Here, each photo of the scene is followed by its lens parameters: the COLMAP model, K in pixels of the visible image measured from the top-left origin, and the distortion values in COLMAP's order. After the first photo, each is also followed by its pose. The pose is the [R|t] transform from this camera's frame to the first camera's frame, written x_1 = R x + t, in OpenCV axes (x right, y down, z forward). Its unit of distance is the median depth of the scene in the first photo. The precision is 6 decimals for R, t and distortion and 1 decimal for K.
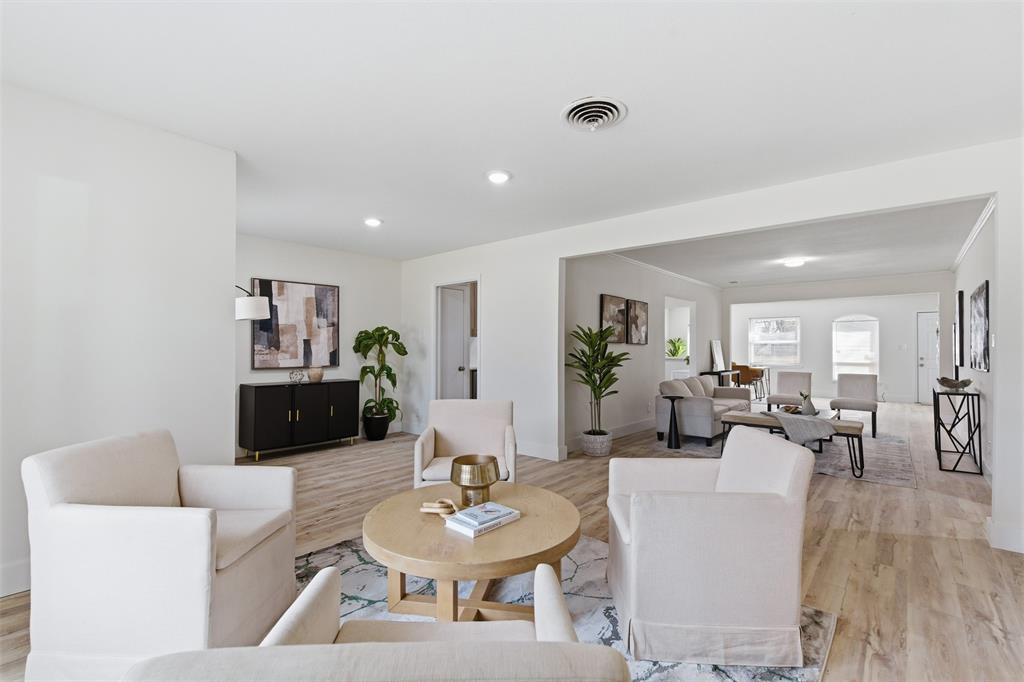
lens RADIAL K [[459.0, 0, 505.3], [0, 459.0, 348.5], [0, 0, 1]] dist [0.000817, 0.000323]
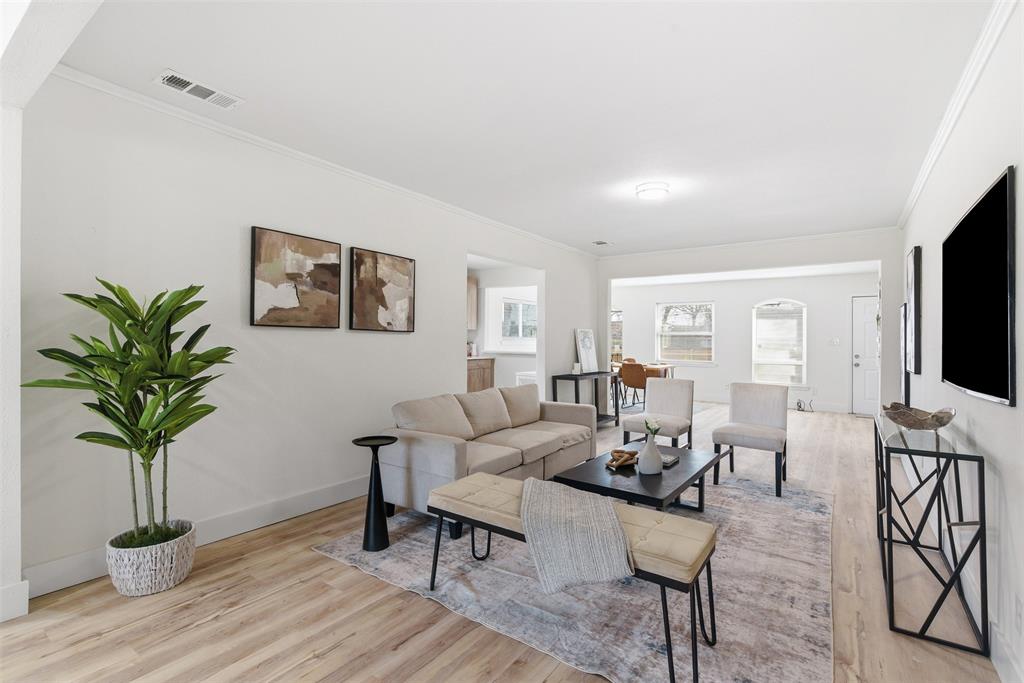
lens RADIAL K [[471.6, 0, 509.5], [0, 471.6, 339.3], [0, 0, 1]] dist [0.001803, -0.000024]
pose [[0.994972, 0.009548, 0.099698, 0.391239], [-0.009469, 0.999954, -0.001272, -0.000113], [-0.099705, 0.000322, 0.995017, 0.427783]]
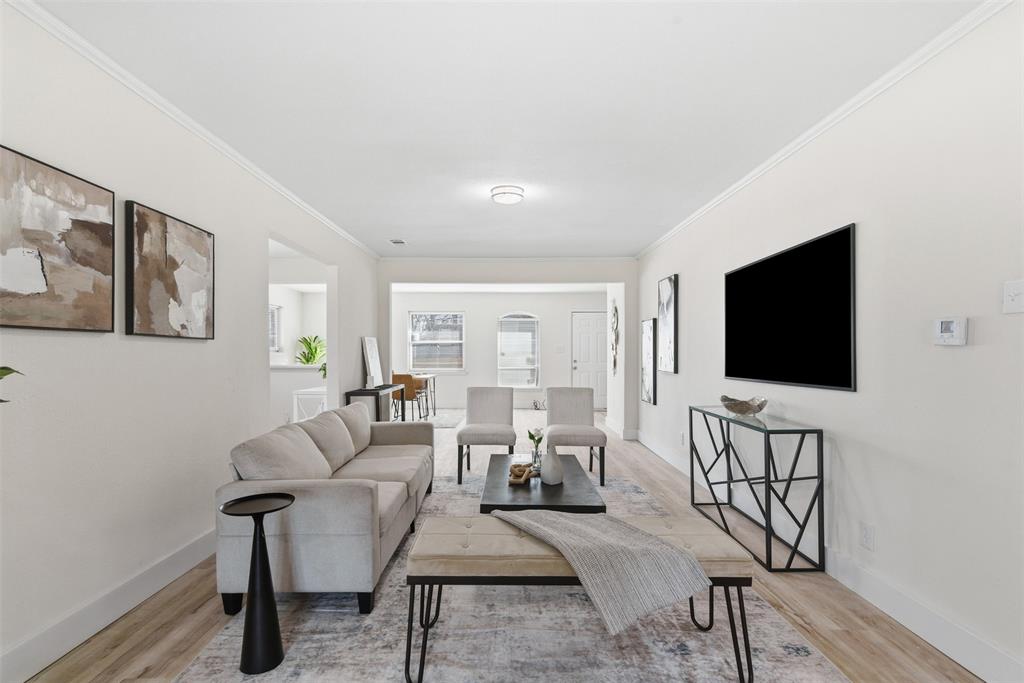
lens RADIAL K [[489.5, 0, 507.3], [0, 489.5, 356.5], [0, 0, 1]] dist [0.003706, 0.000431]
pose [[0.752175, -0.008518, 0.658908, 0.234982], [0.001447, 0.999935, 0.011274, 0.001541], [-0.658962, -0.007527, 0.752139, 0.547793]]
